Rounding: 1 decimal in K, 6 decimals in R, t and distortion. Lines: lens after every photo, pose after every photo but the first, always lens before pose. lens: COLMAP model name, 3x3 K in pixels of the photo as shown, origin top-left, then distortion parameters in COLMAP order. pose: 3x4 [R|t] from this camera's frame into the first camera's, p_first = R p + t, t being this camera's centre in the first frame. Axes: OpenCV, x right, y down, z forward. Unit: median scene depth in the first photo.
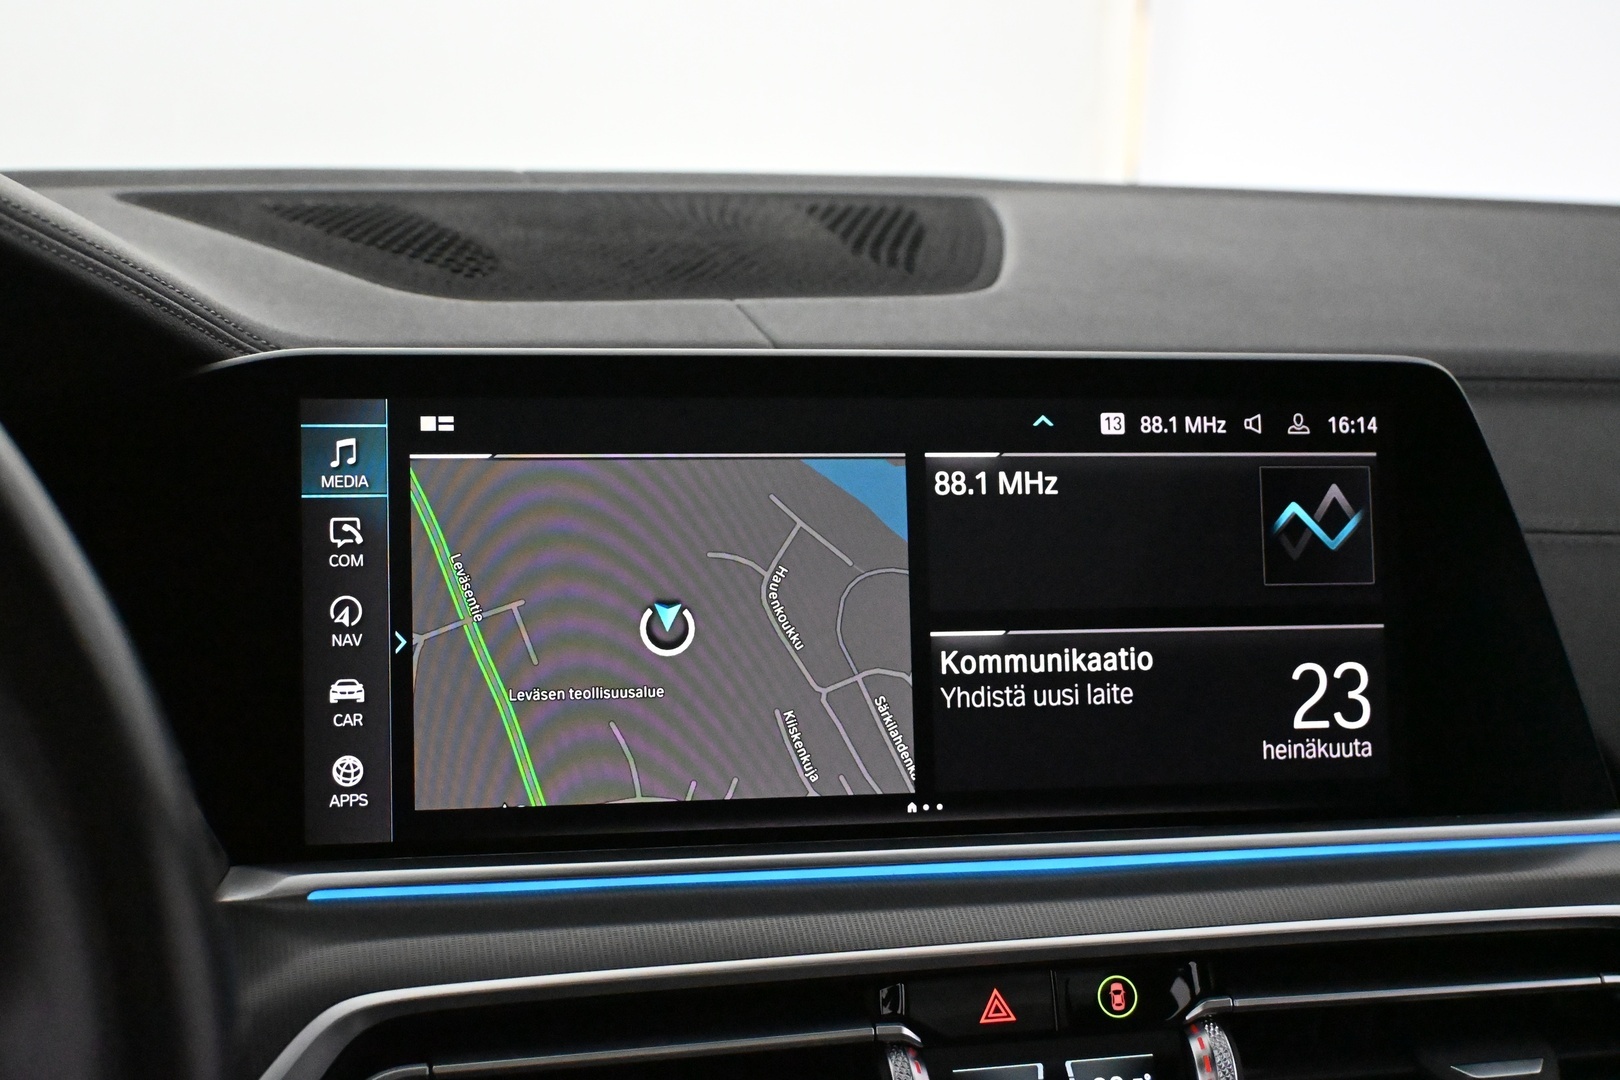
lens RADIAL K [[2307.6, 0, 810.0], [0, 2307.6, 540.0], [0, 0, 1]] dist [0.011492, 0.054557]
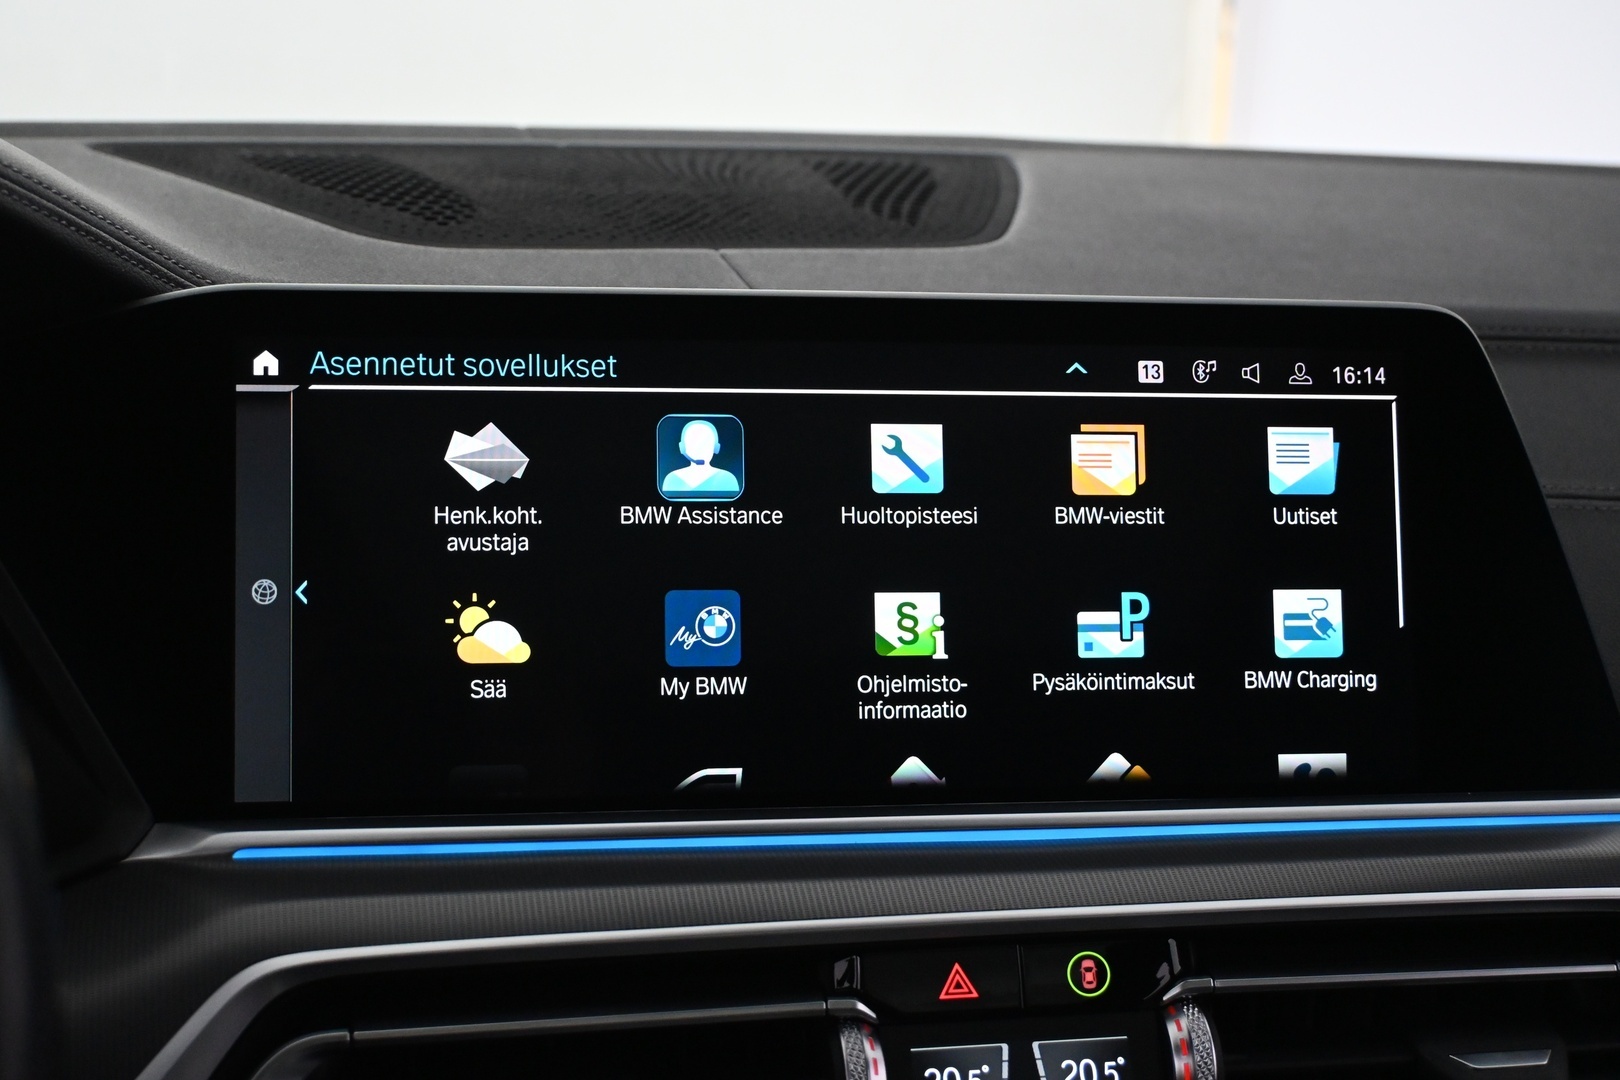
lens RADIAL K [[2392.0, 0, 810.0], [0, 2392.0, 540.0], [0, 0, 1]] dist [0.022124, -0.003398]
pose [[0.999227, 0.007415, -0.038611, 0.050213], [-0.007685, 0.999947, -0.006831, 0.025592], [0.038558, 0.007122, 0.999231, 0.018673]]
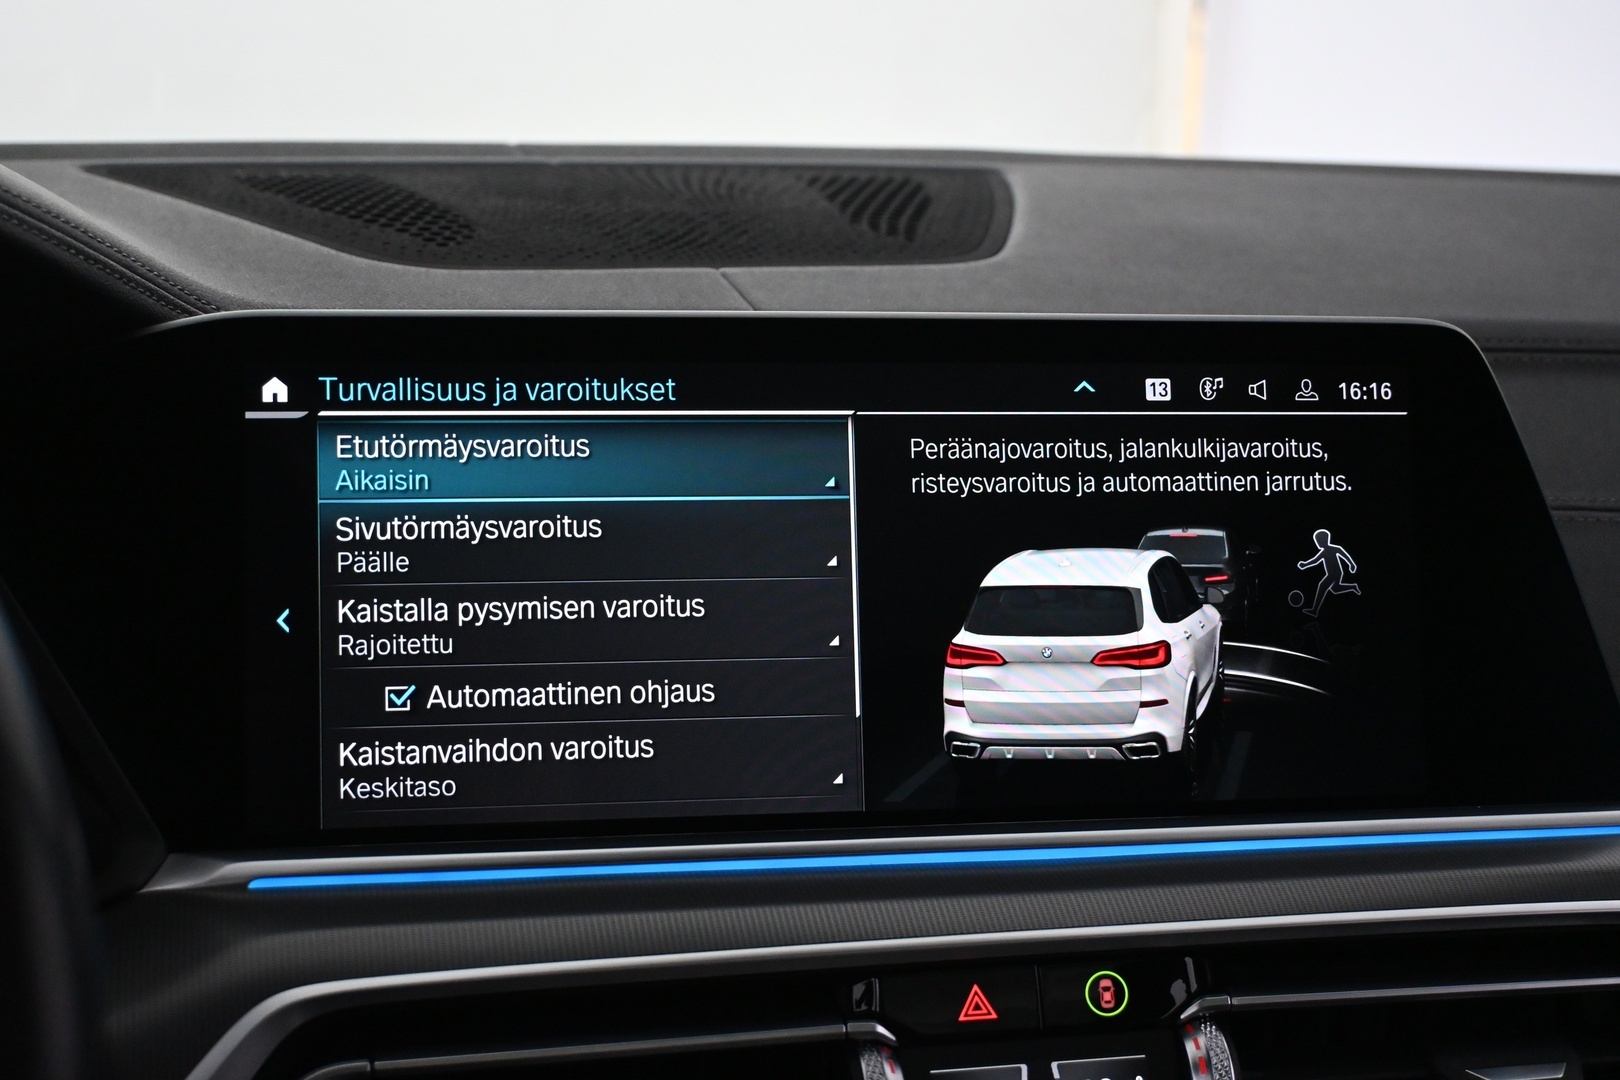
lens RADIAL K [[2392.0, 0, 810.0], [0, 2392.0, 540.0], [0, 0, 1]] dist [0.022124, -0.003398]
pose [[0.999672, -0.002291, -0.025496, 0.033704], [0.002082, 0.999964, -0.008211, 0.018560], [0.025514, 0.008155, 0.999641, 0.018470]]
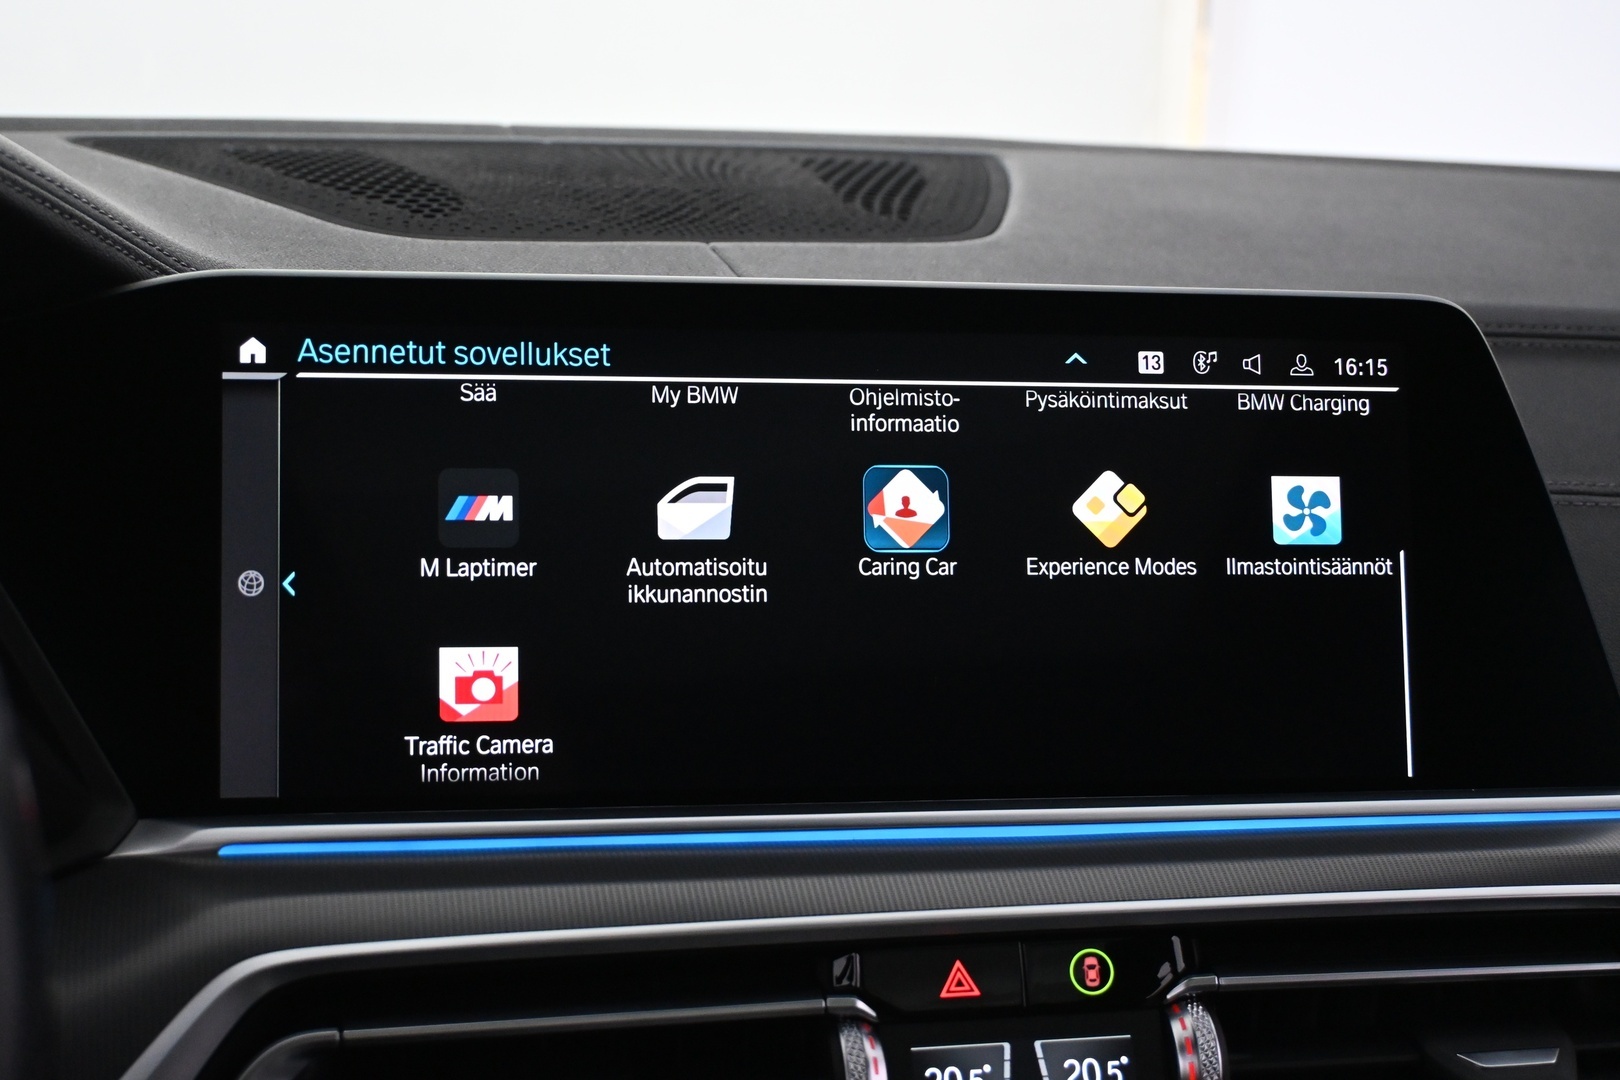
lens RADIAL K [[2392.0, 0, 810.0], [0, 2392.0, 540.0], [0, 0, 1]] dist [0.022124, -0.003398]
pose [[0.999623, 0.007484, -0.026417, 0.039829], [-0.007886, 0.999854, -0.015147, 0.036196], [0.026300, 0.015349, 0.999536, 0.033403]]
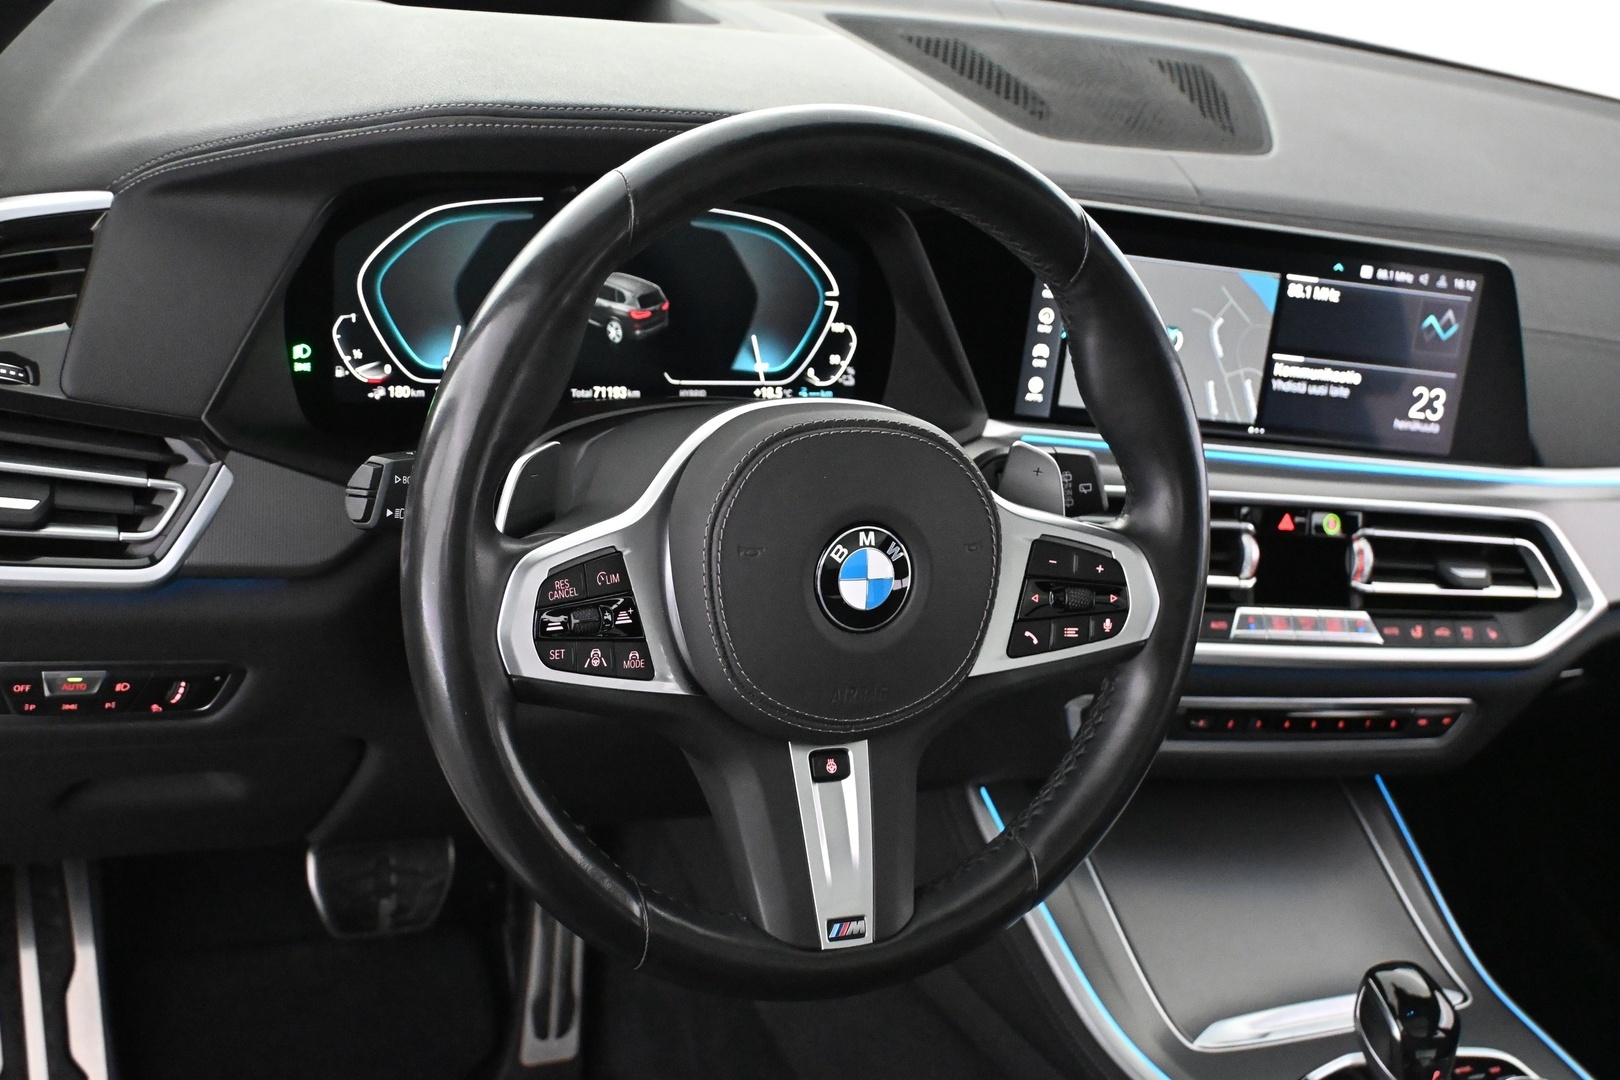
lens RADIAL K [[2037.3, 0, 810.0], [0, 2037.3, 540.0], [0, 0, 1]] dist [0.007999, 0.003480]
pose [[0.982433, 0.135779, 0.128017, -0.598623], [-0.165266, 0.951650, 0.258938, -0.219806], [-0.086669, -0.275546, 0.957373, -0.882367]]
